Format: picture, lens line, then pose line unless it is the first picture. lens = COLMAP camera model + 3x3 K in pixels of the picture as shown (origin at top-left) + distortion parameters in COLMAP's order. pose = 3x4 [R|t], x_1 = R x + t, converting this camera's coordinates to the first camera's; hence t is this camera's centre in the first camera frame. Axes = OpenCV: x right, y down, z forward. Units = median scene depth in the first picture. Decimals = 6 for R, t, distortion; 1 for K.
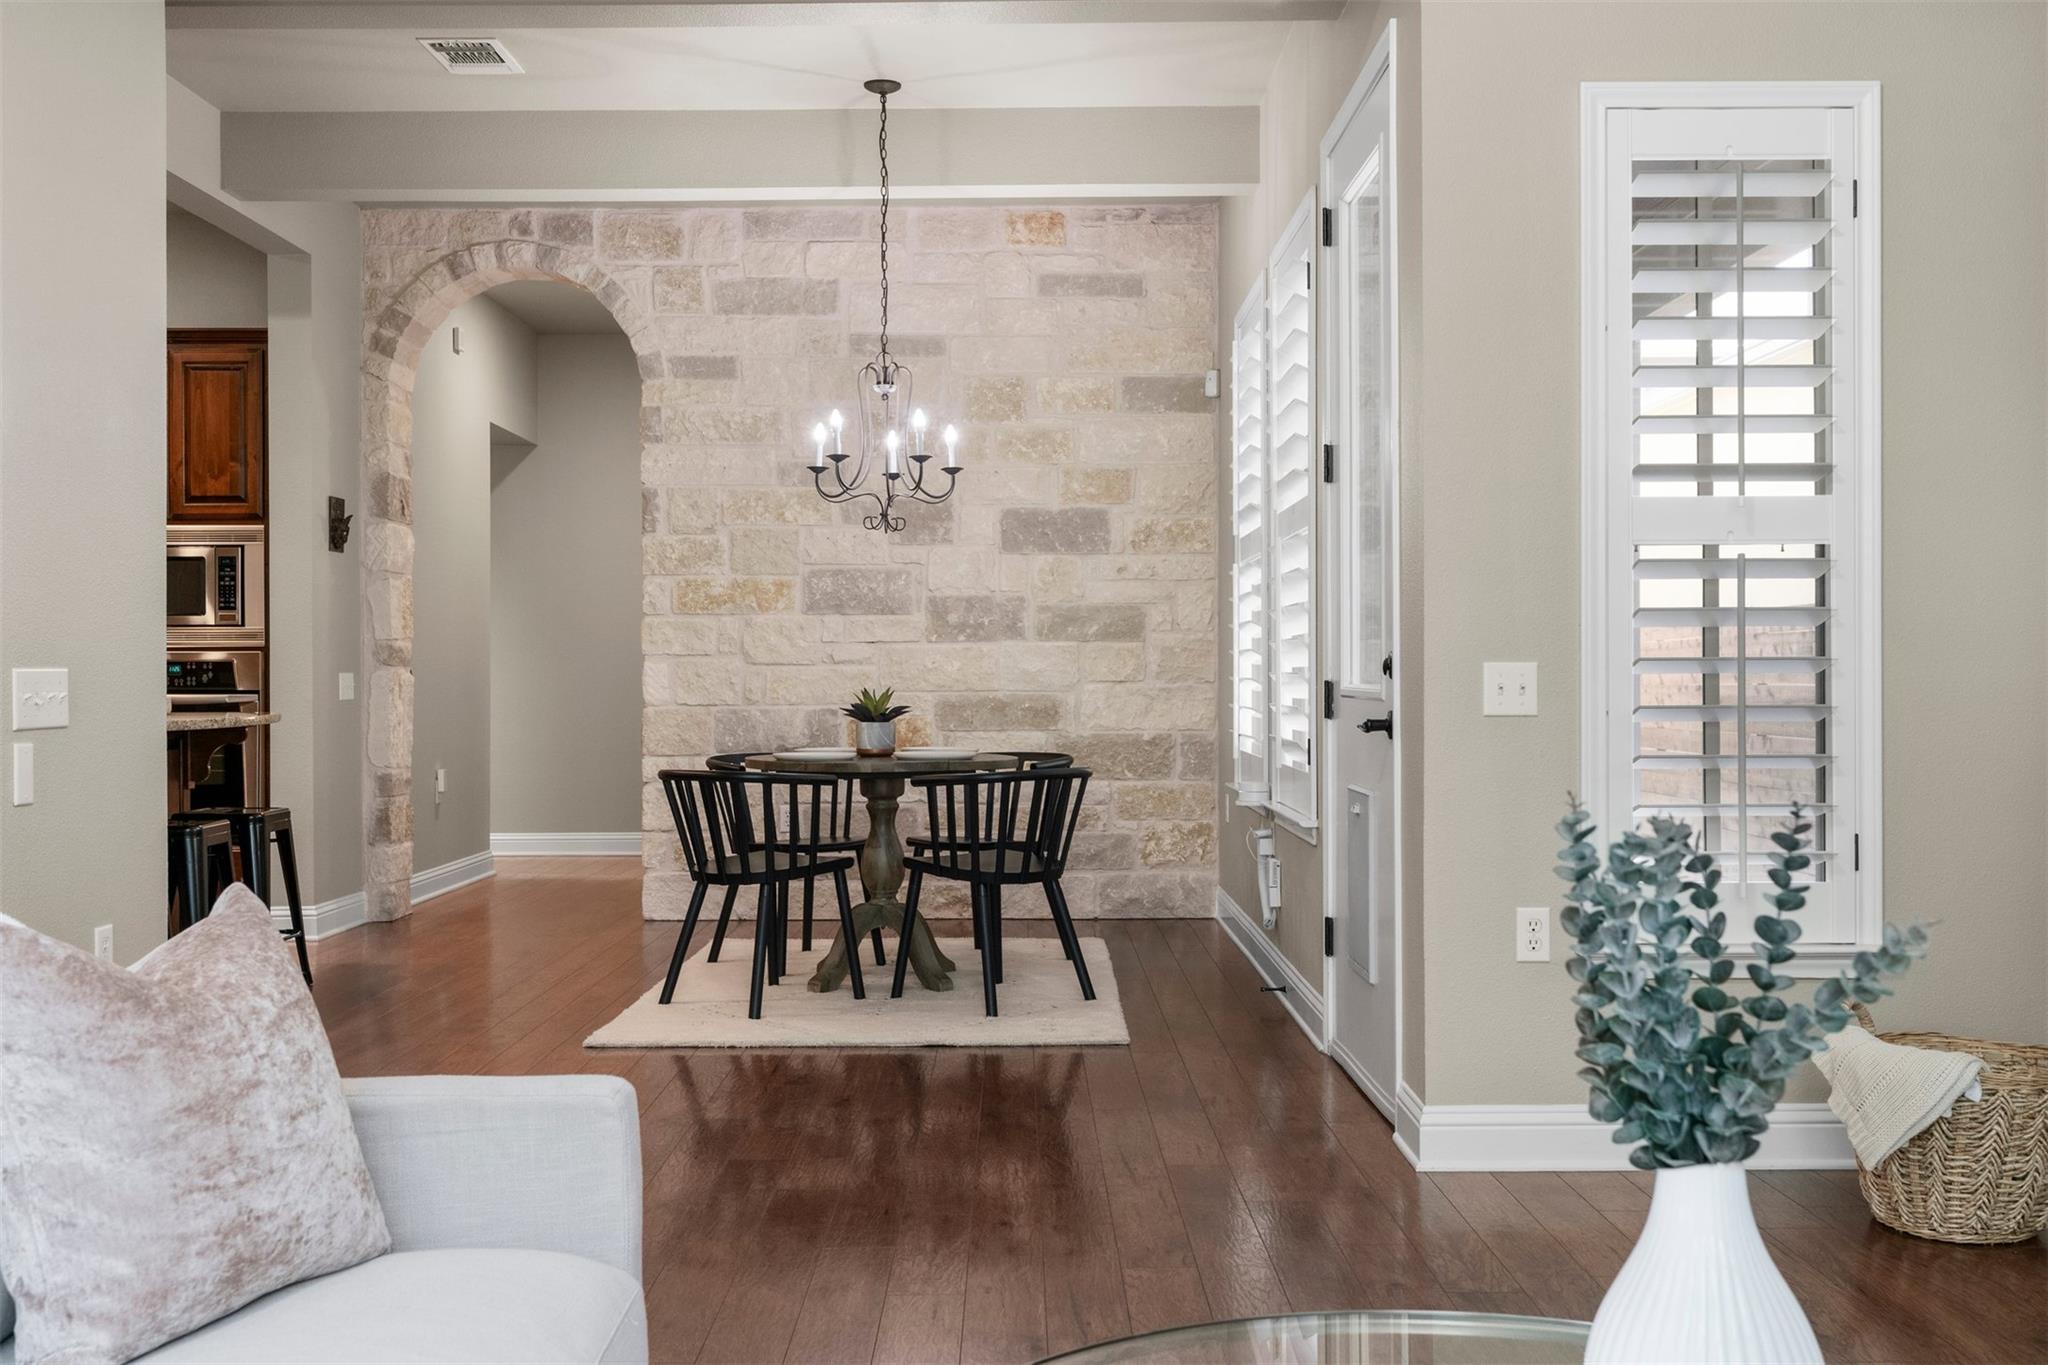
lens RADIAL K [[1969.8, 0, 1022.8], [0, 1969.8, 667.3], [0, 0, 1]] dist [0.008026, 0.000000]
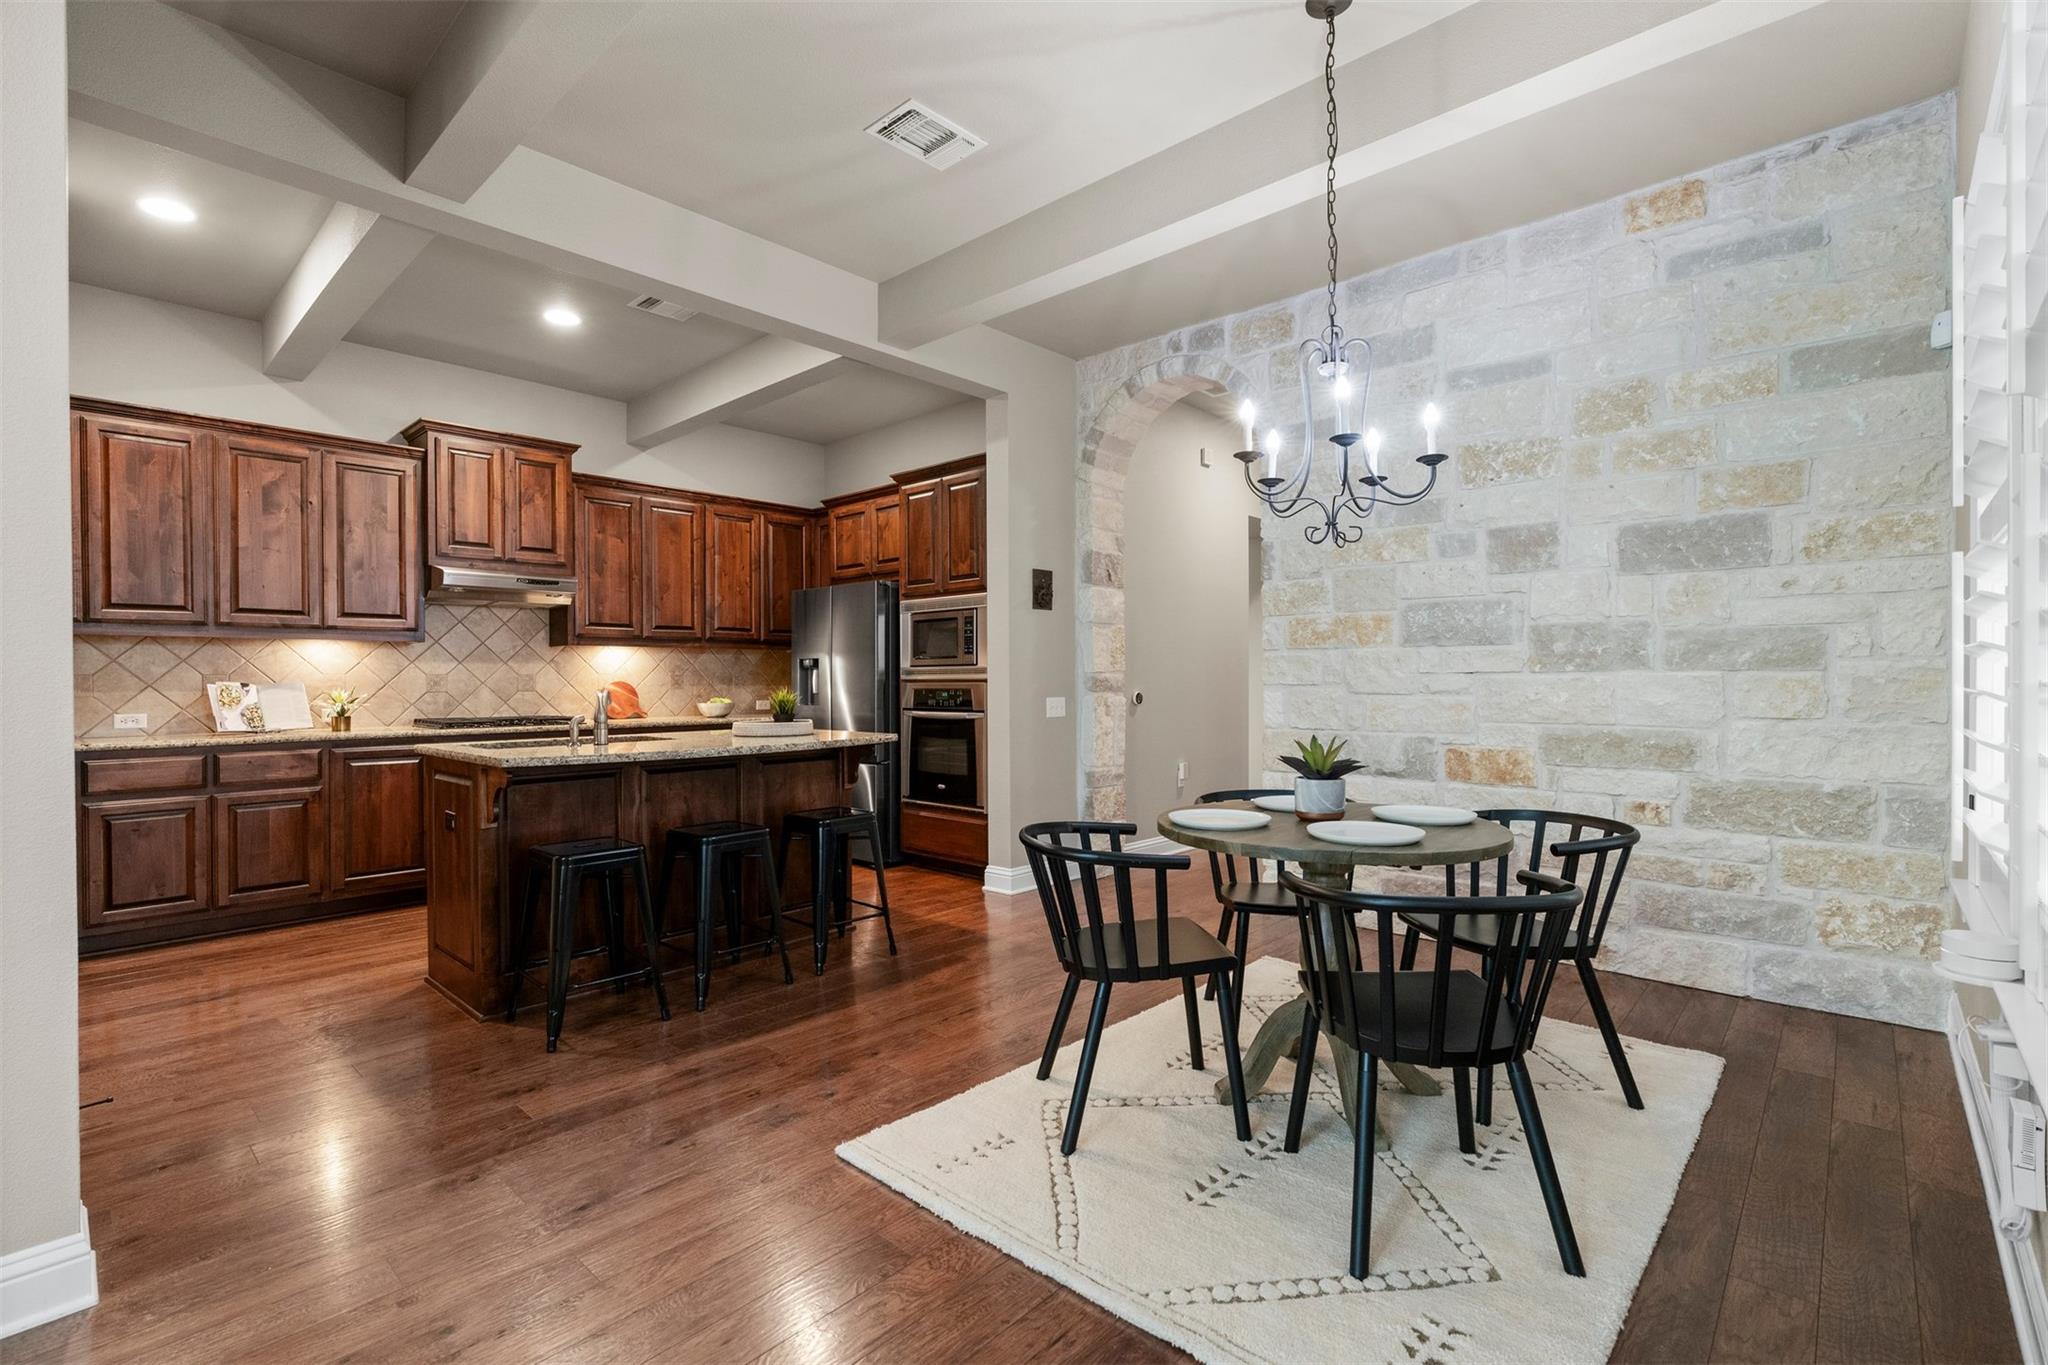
lens RADIAL K [[920.5, 0, 1023.2], [0, 920.5, 681.9], [0, 0, 1]] dist [-0.011307, 0.005124]
pose [[0.737210, 0.002063, -0.675660, 0.072978], [0.003389, 0.999971, 0.006751, -0.012081], [0.675655, -0.007267, 0.737182, 0.498732]]
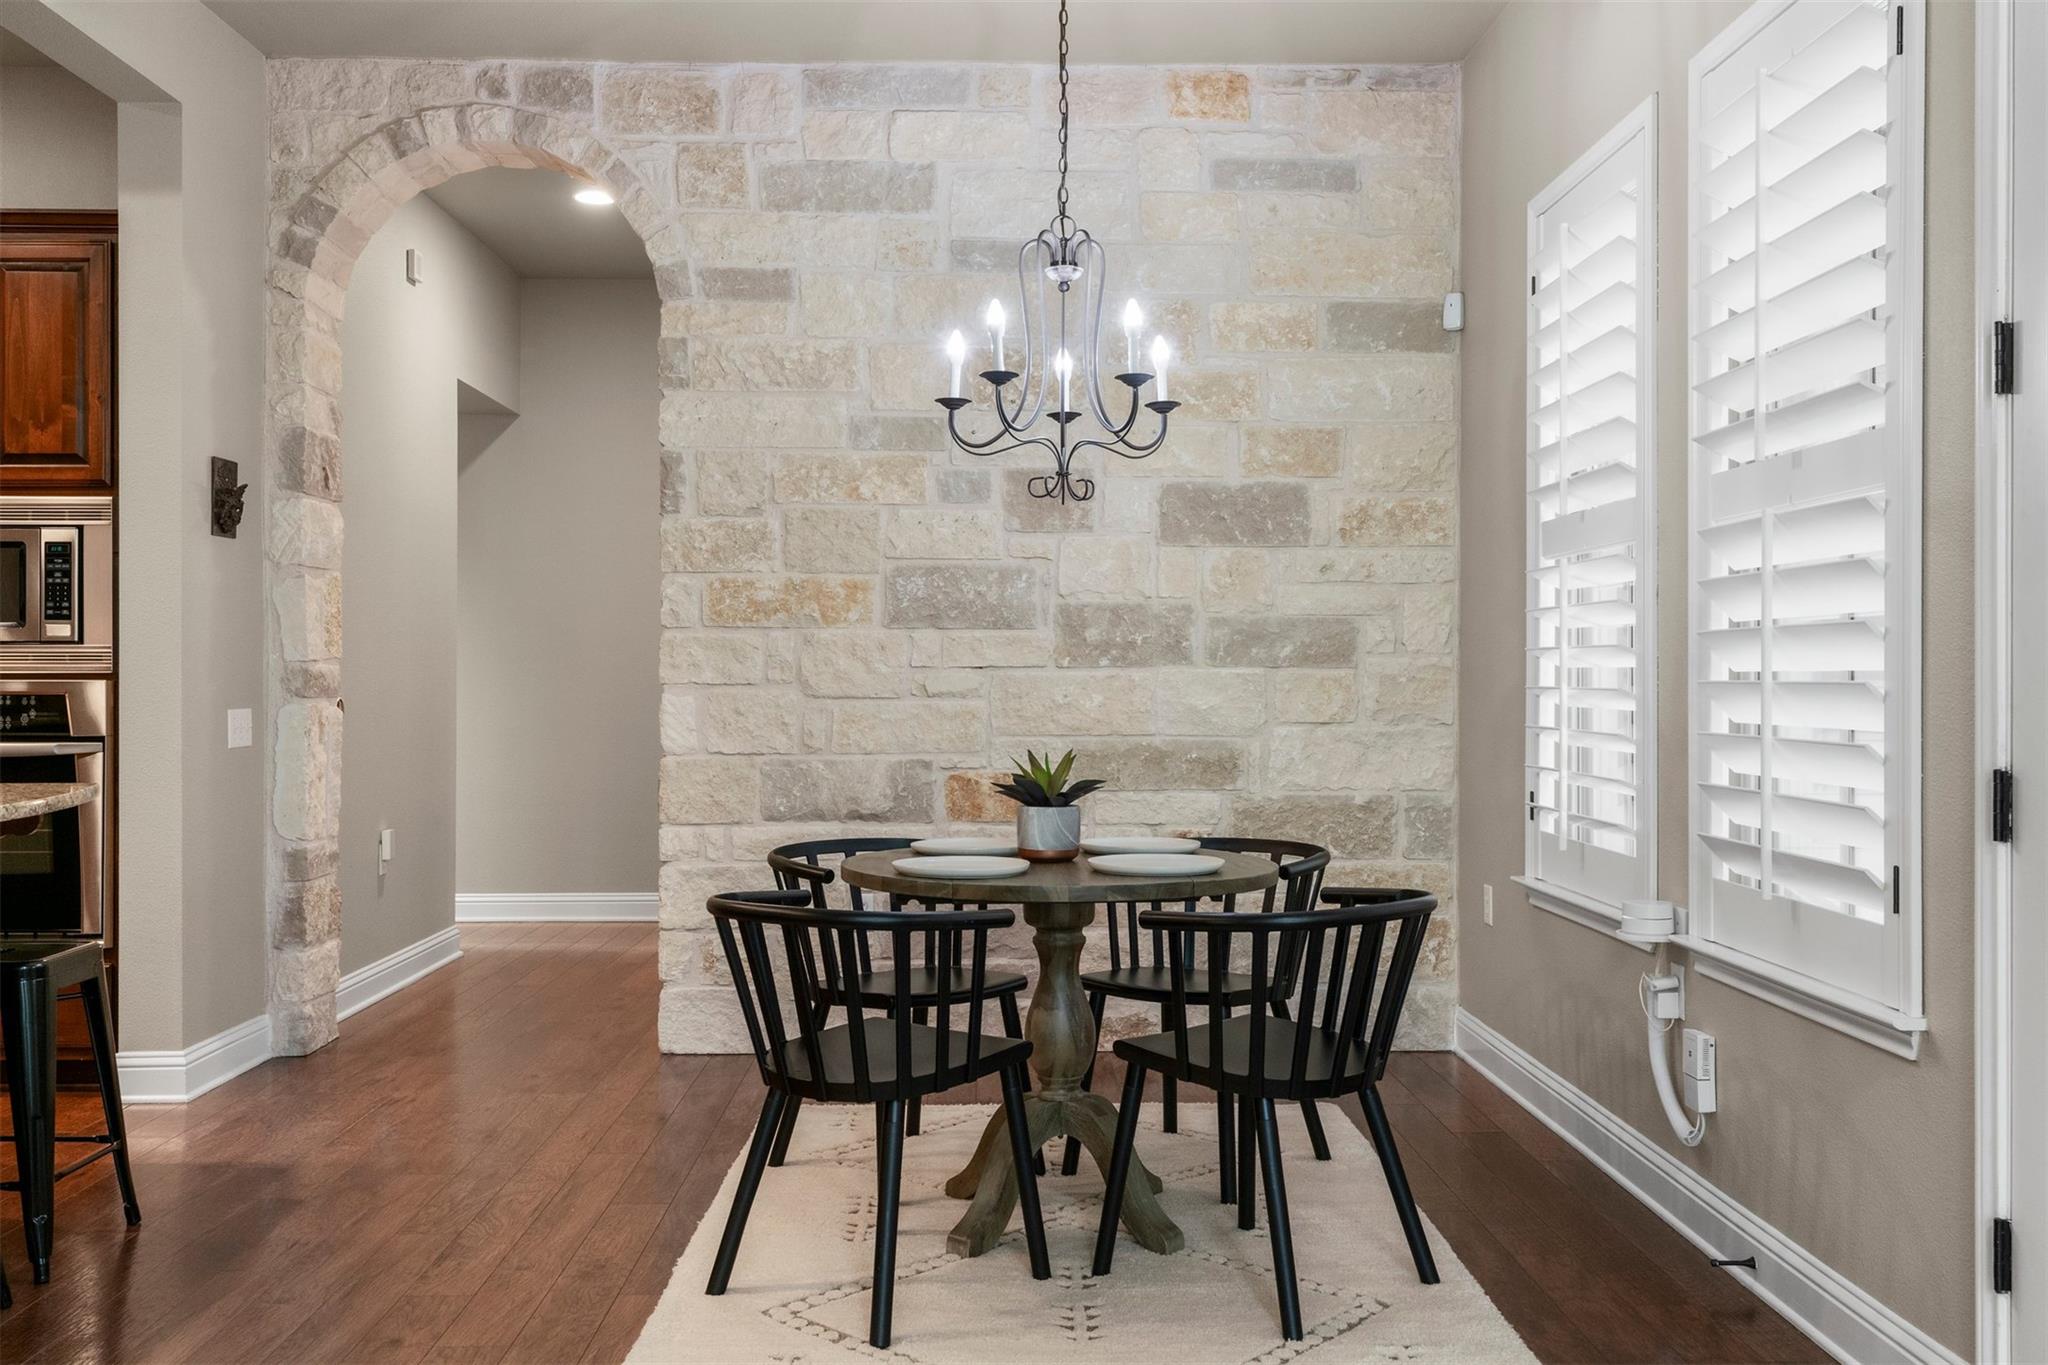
lens RADIAL K [[1837.3, 0, 1026.7], [0, 1837.3, 668.5], [0, 0, 1]] dist [0.007272, -0.007595]
pose [[0.999744, 0.003810, 0.022320, -0.074581], [-0.003813, 0.999993, 0.000087, -0.012504], [-0.022319, -0.000172, 0.999751, 0.328258]]
